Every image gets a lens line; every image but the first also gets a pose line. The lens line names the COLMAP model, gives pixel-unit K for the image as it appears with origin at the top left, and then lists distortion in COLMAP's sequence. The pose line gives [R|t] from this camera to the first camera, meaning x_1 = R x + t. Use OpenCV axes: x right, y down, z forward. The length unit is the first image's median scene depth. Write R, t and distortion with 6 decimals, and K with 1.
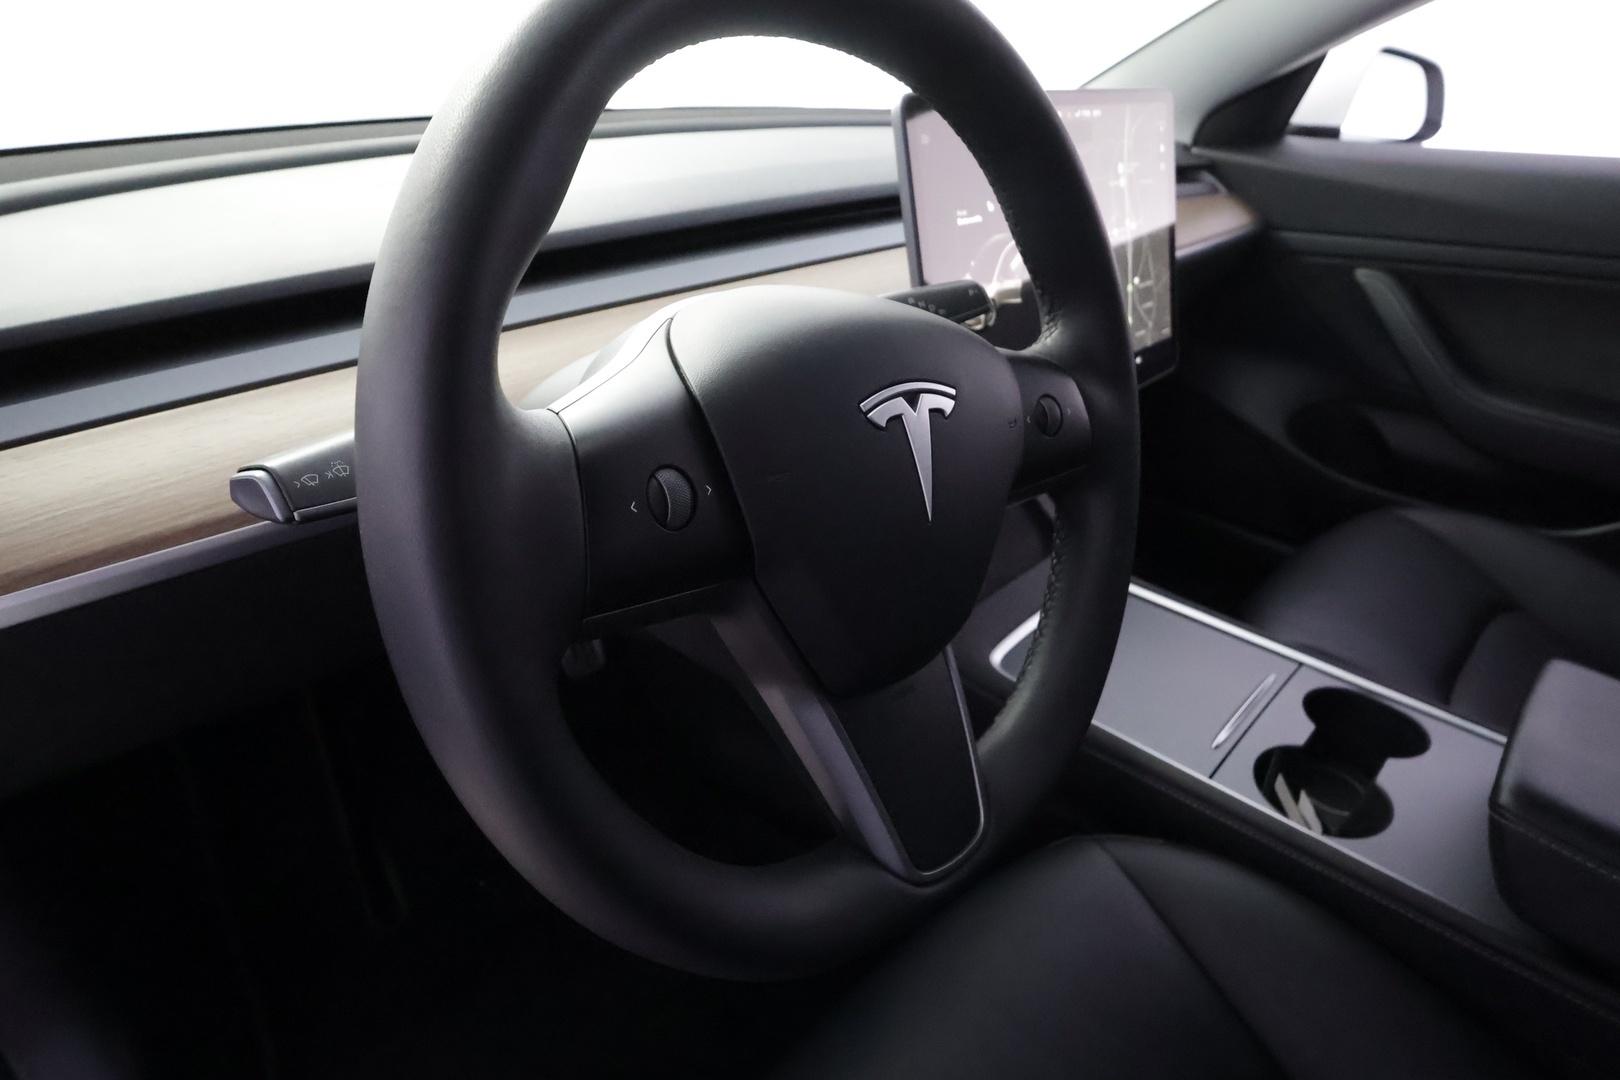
lens RADIAL K [[876.1, 0, 819.0], [0, 876.1, 546.9], [0, 0, 1]] dist [0.004826, 0.002658]
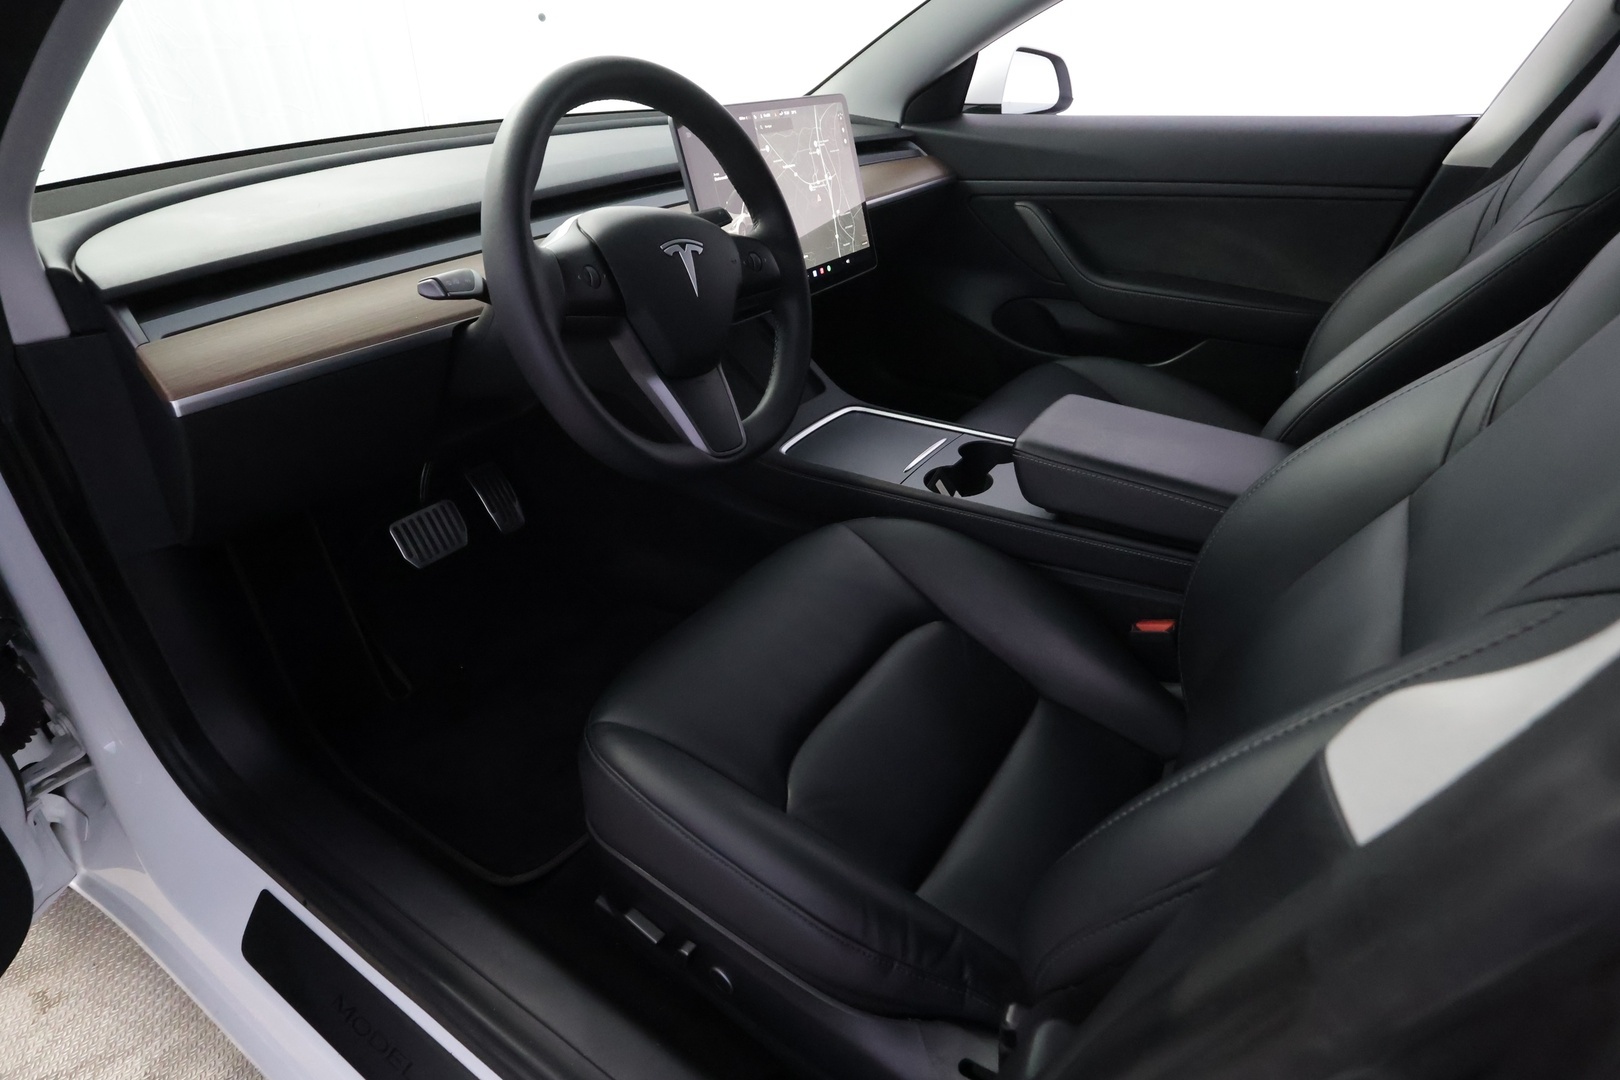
lens RADIAL K [[876.1, 0, 819.4], [0, 876.1, 548.6], [0, 0, 1]] dist [0.004826, 0.002658]
pose [[0.980759, -0.129390, 0.146186, 0.009127], [0.127179, 0.991579, 0.024413, 0.400979], [-0.148113, -0.005352, 0.988956, -0.896616]]
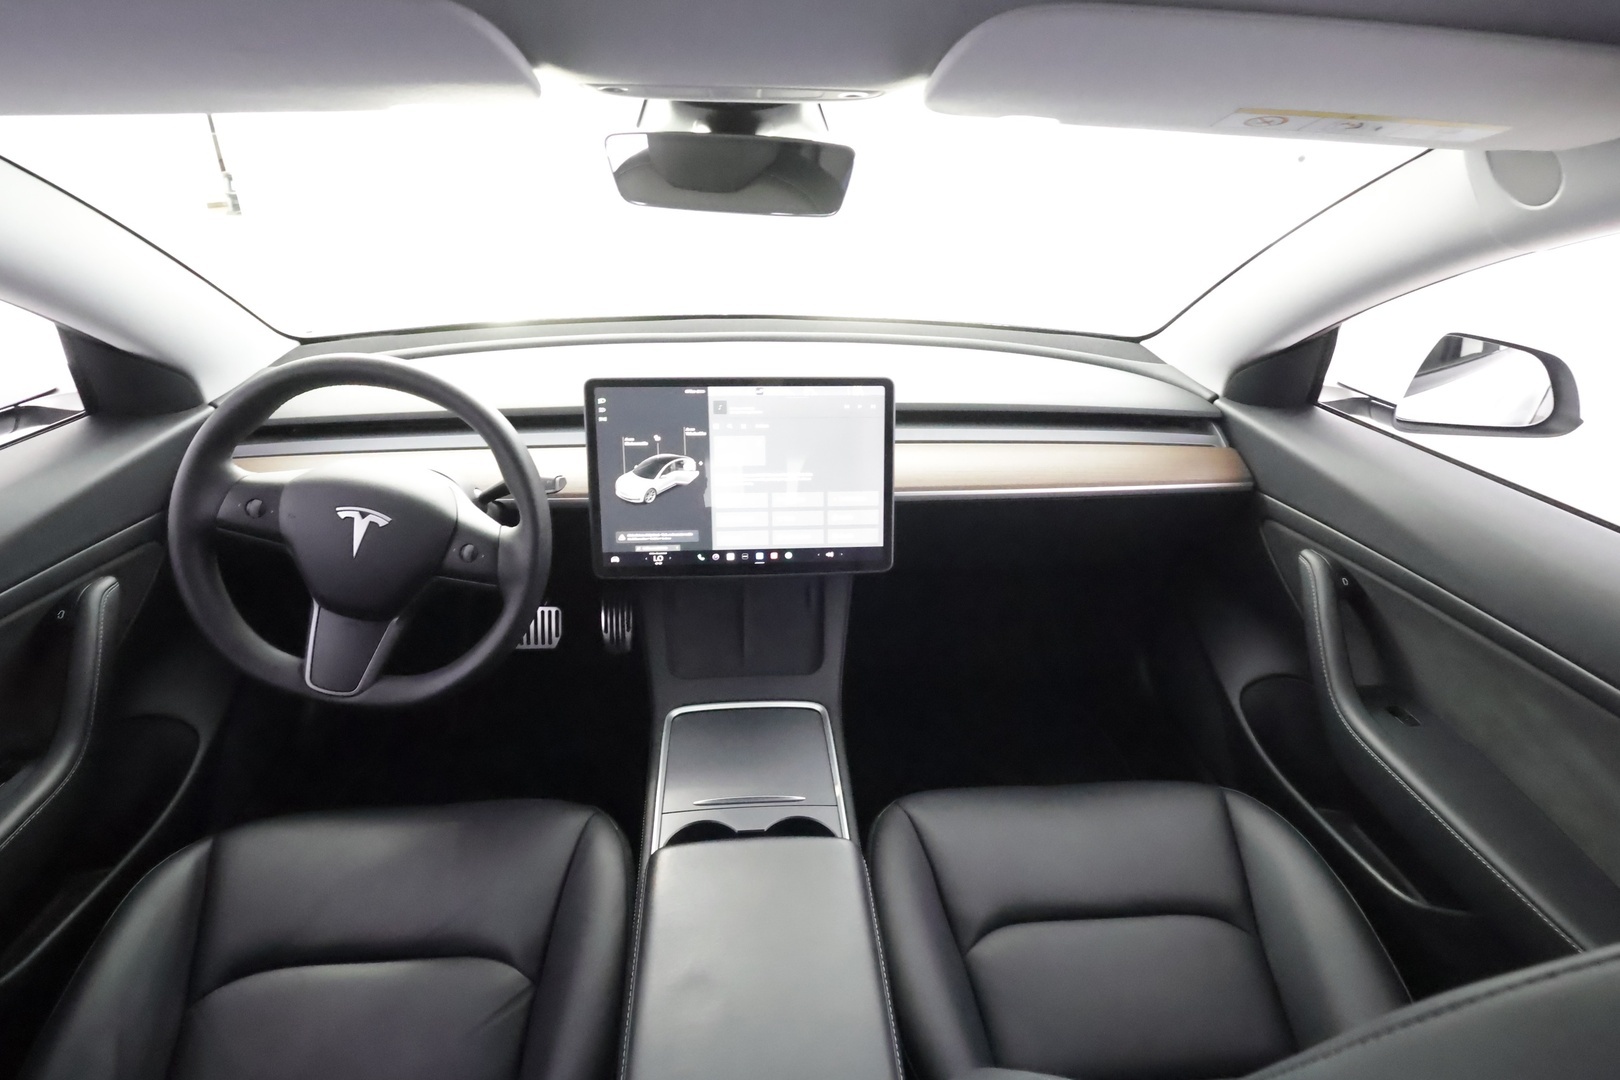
lens RADIAL K [[876.1, 0, 806.4], [0, 876.1, 552.5], [0, 0, 1]] dist [0.004826, 0.002658]
pose [[0.754825, 0.278350, -0.593936, 1.747653], [-0.322558, 0.945961, 0.033393, -0.373604], [0.571135, 0.166373, 0.803819, -0.232805]]
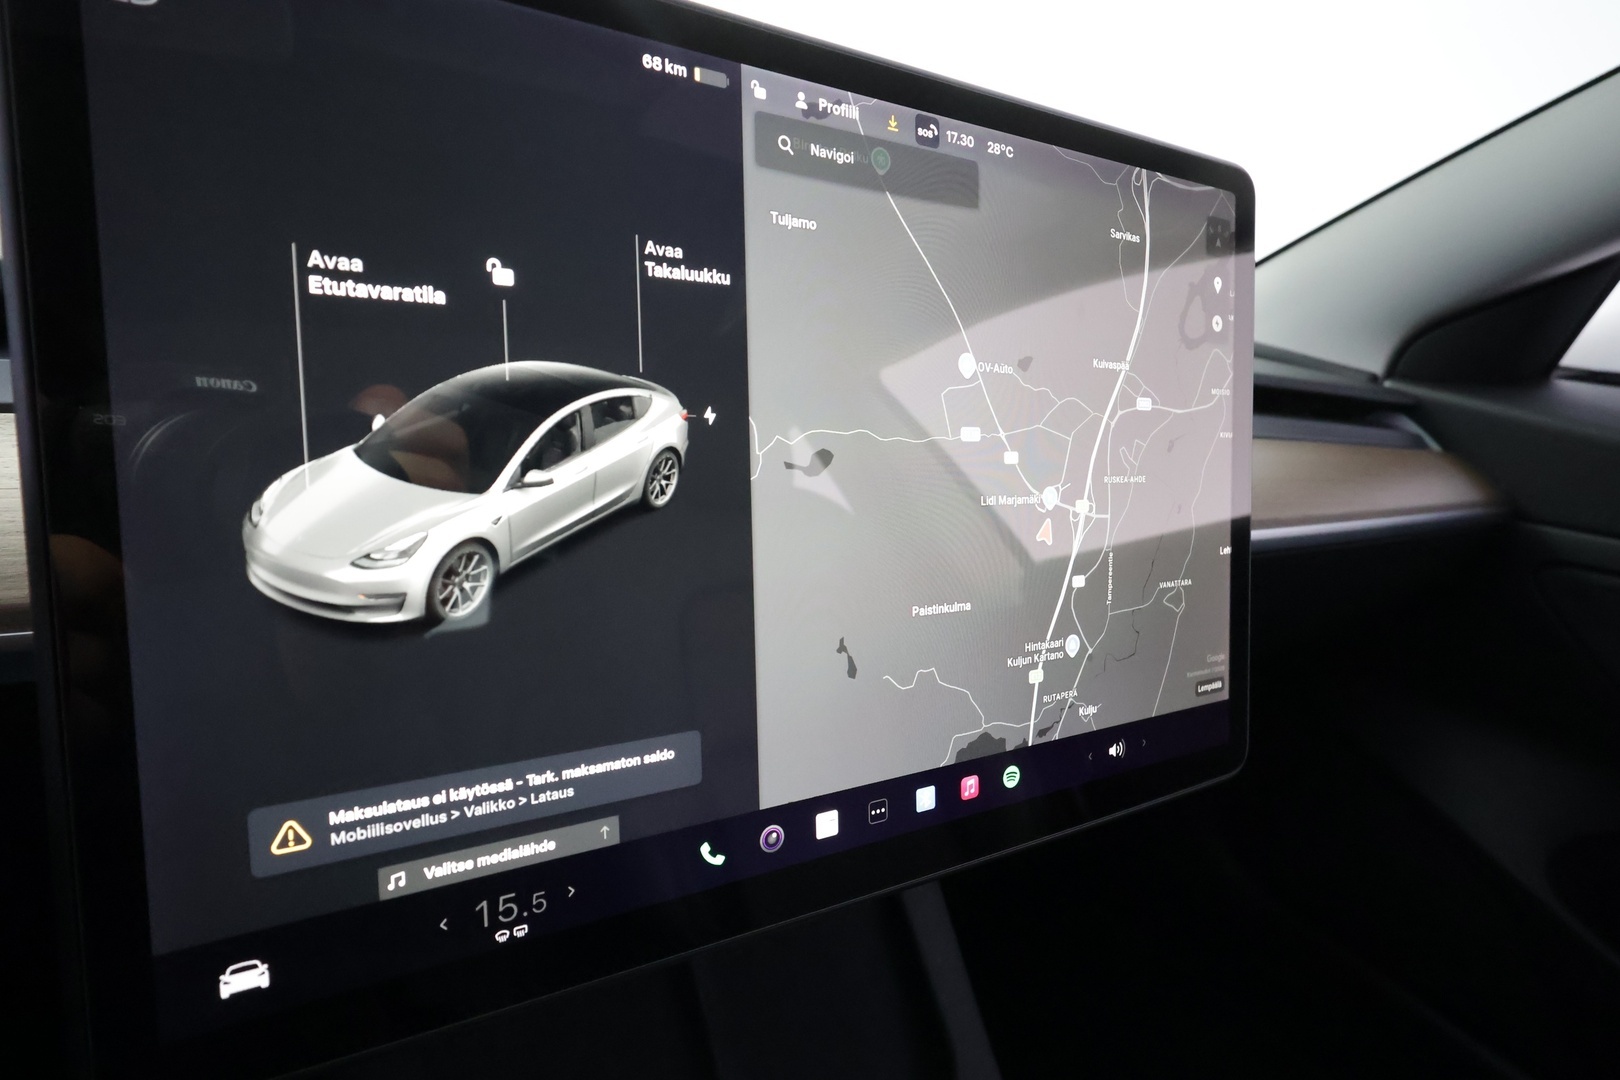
lens RADIAL K [[876.1, 0, 811.5], [0, 876.1, 551.7], [0, 0, 1]] dist [0.004826, 0.002658]
pose [[0.961274, 0.155333, -0.227648, 0.457492], [-0.204668, 0.955545, -0.212236, -0.276131], [0.184561, 0.250609, 0.950333, 0.837434]]
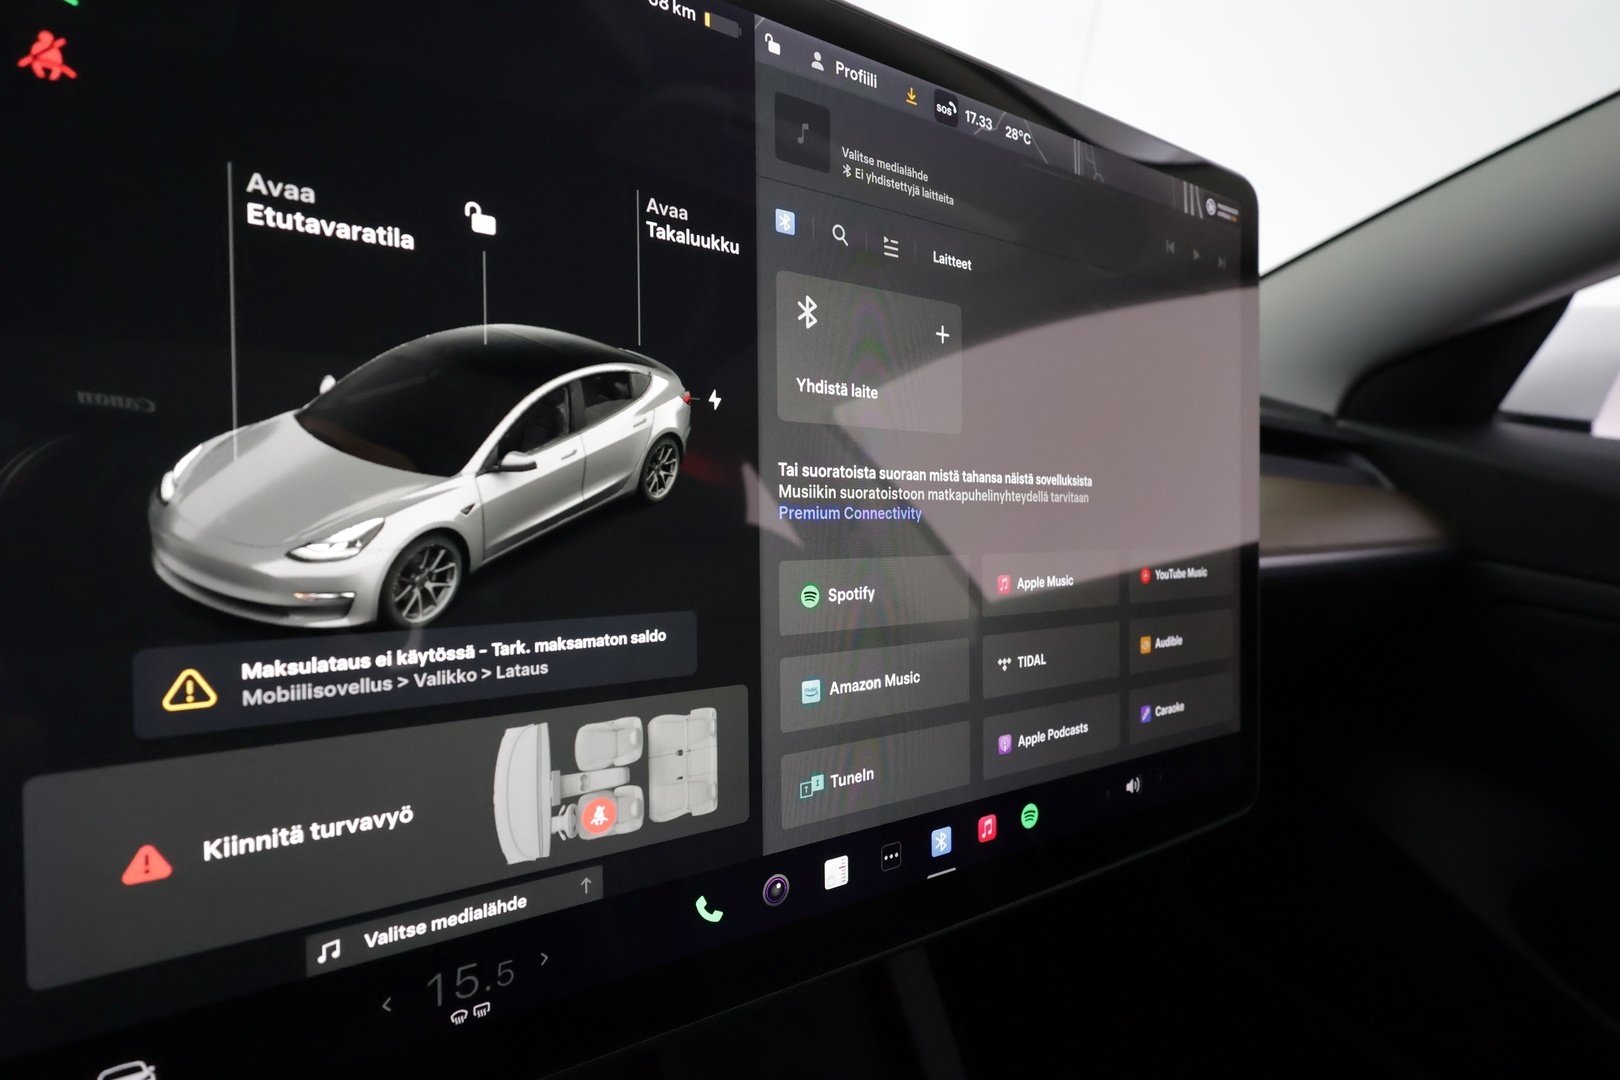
lens RADIAL K [[876.1, 0, 812.8], [0, 876.1, 547.6], [0, 0, 1]] dist [0.004826, 0.002658]
pose [[0.973554, 0.152329, -0.170259, 0.415998], [-0.195618, 0.940793, -0.276842, -0.264689], [0.118007, 0.302826, 0.945712, 0.887867]]
